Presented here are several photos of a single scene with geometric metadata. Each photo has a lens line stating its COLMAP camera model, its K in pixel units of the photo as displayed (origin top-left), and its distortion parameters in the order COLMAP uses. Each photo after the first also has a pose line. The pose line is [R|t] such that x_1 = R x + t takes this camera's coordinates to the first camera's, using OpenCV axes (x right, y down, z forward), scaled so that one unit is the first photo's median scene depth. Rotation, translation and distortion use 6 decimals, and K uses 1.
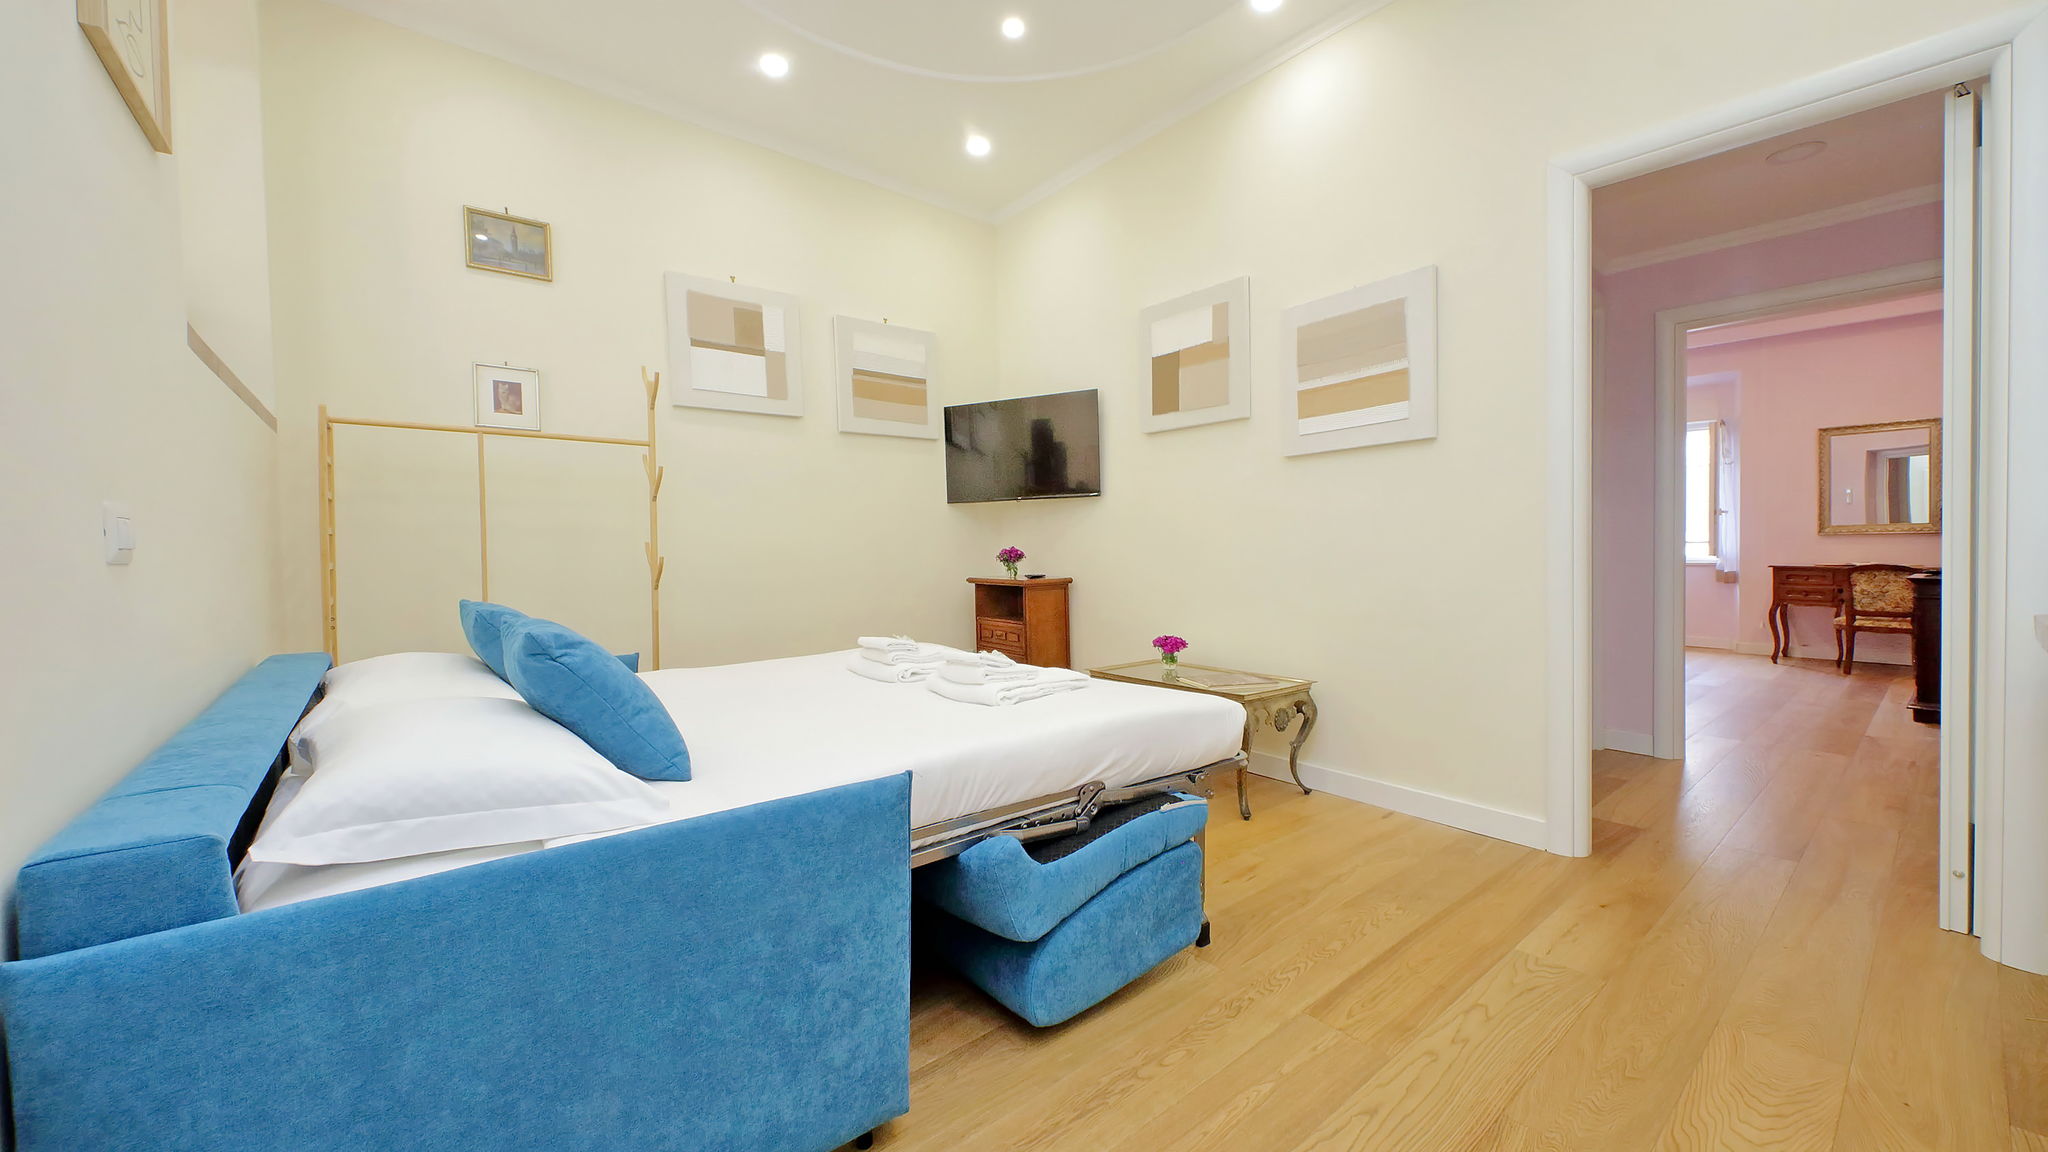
lens RADIAL K [[795.6, 0, 1039.7], [0, 795.6, 559.4], [0, 0, 1]] dist [0.001092, -0.001316]
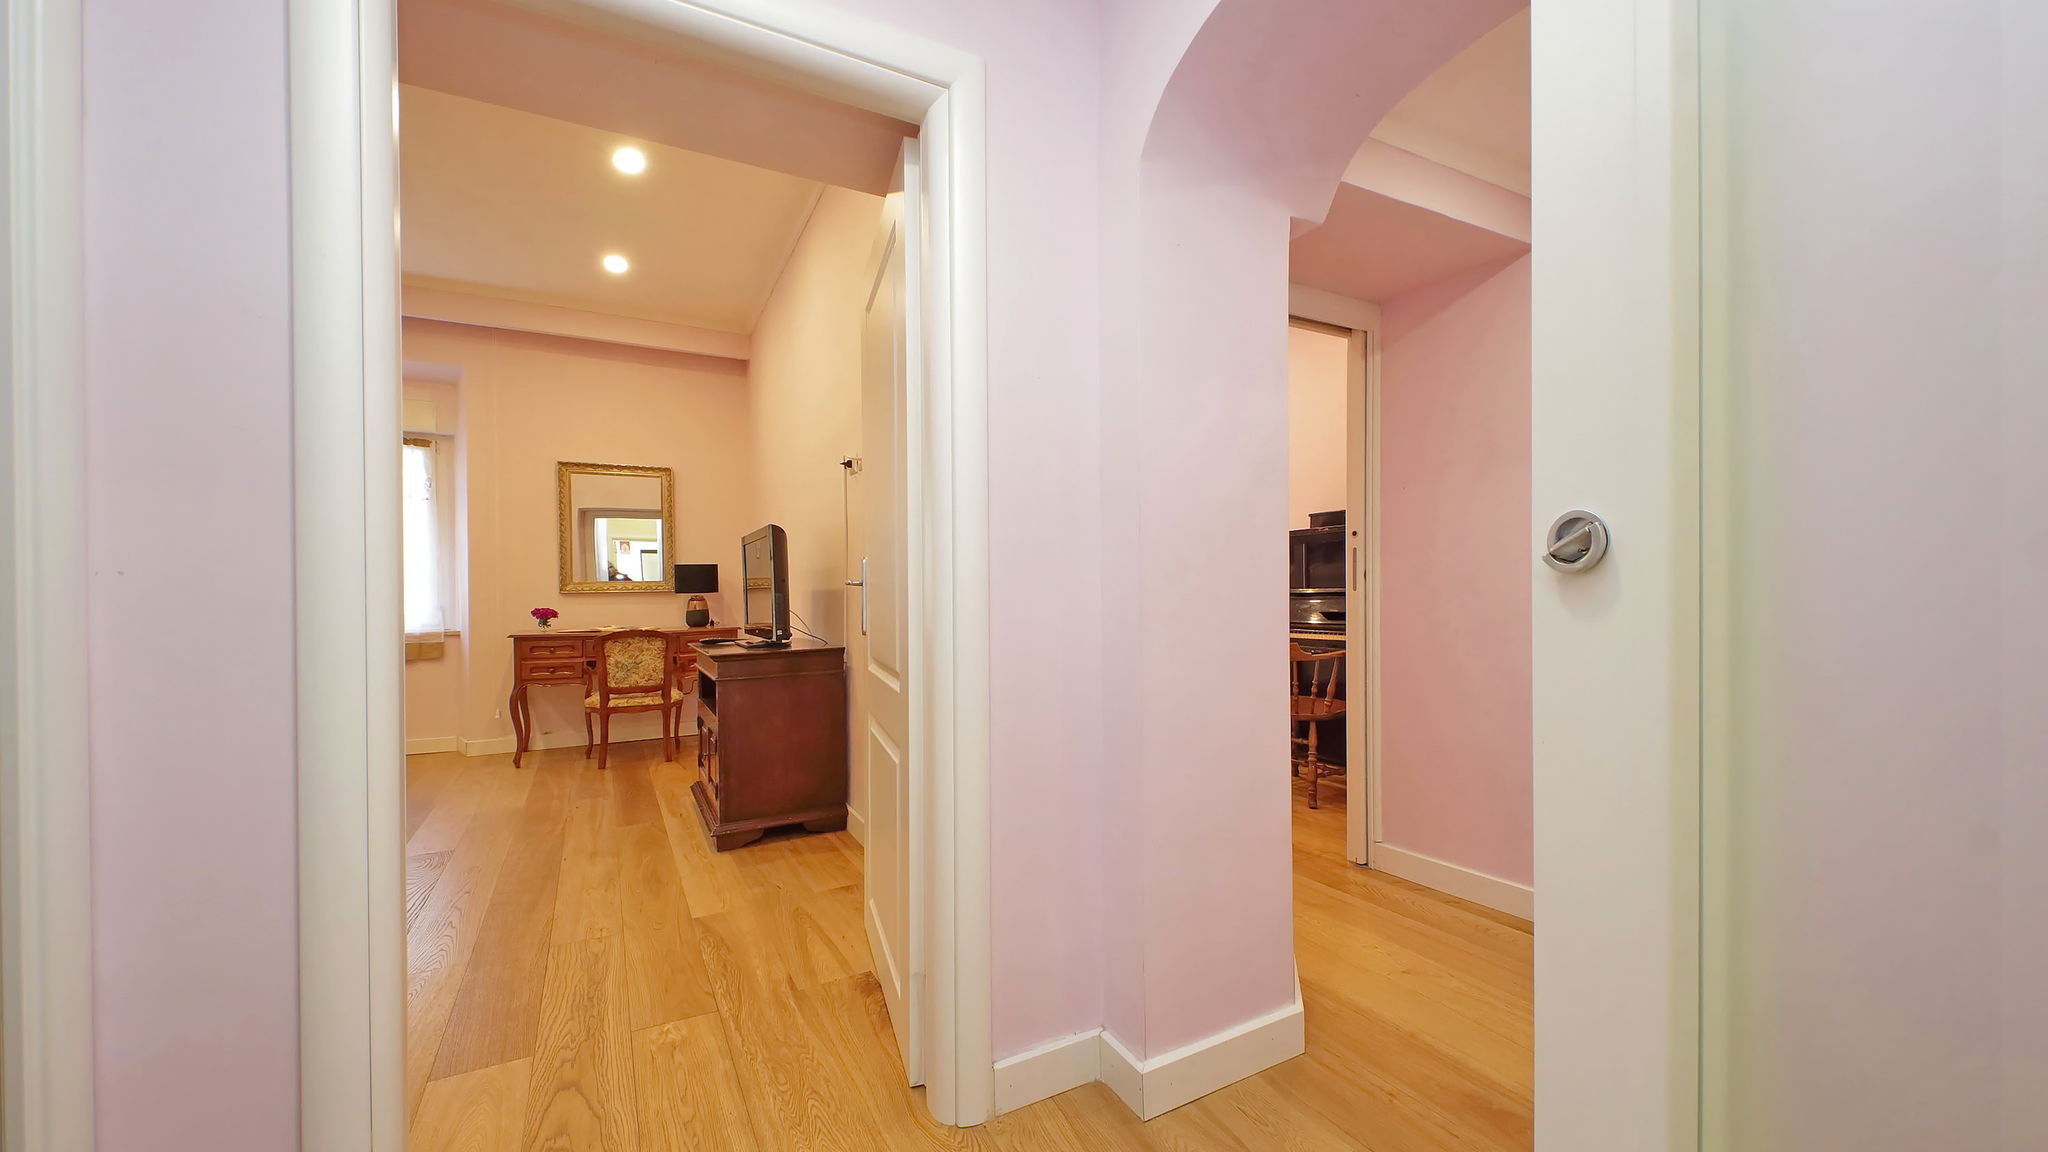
lens RADIAL K [[795.6, 0, 1066.0], [0, 795.6, 592.6], [0, 0, 1]] dist [0.001092, -0.001316]
pose [[0.180127, 0.005996, 0.983625, 0.296462], [0.023445, 0.999671, -0.010387, -0.012148], [-0.983364, 0.024932, 0.179927, 0.372973]]
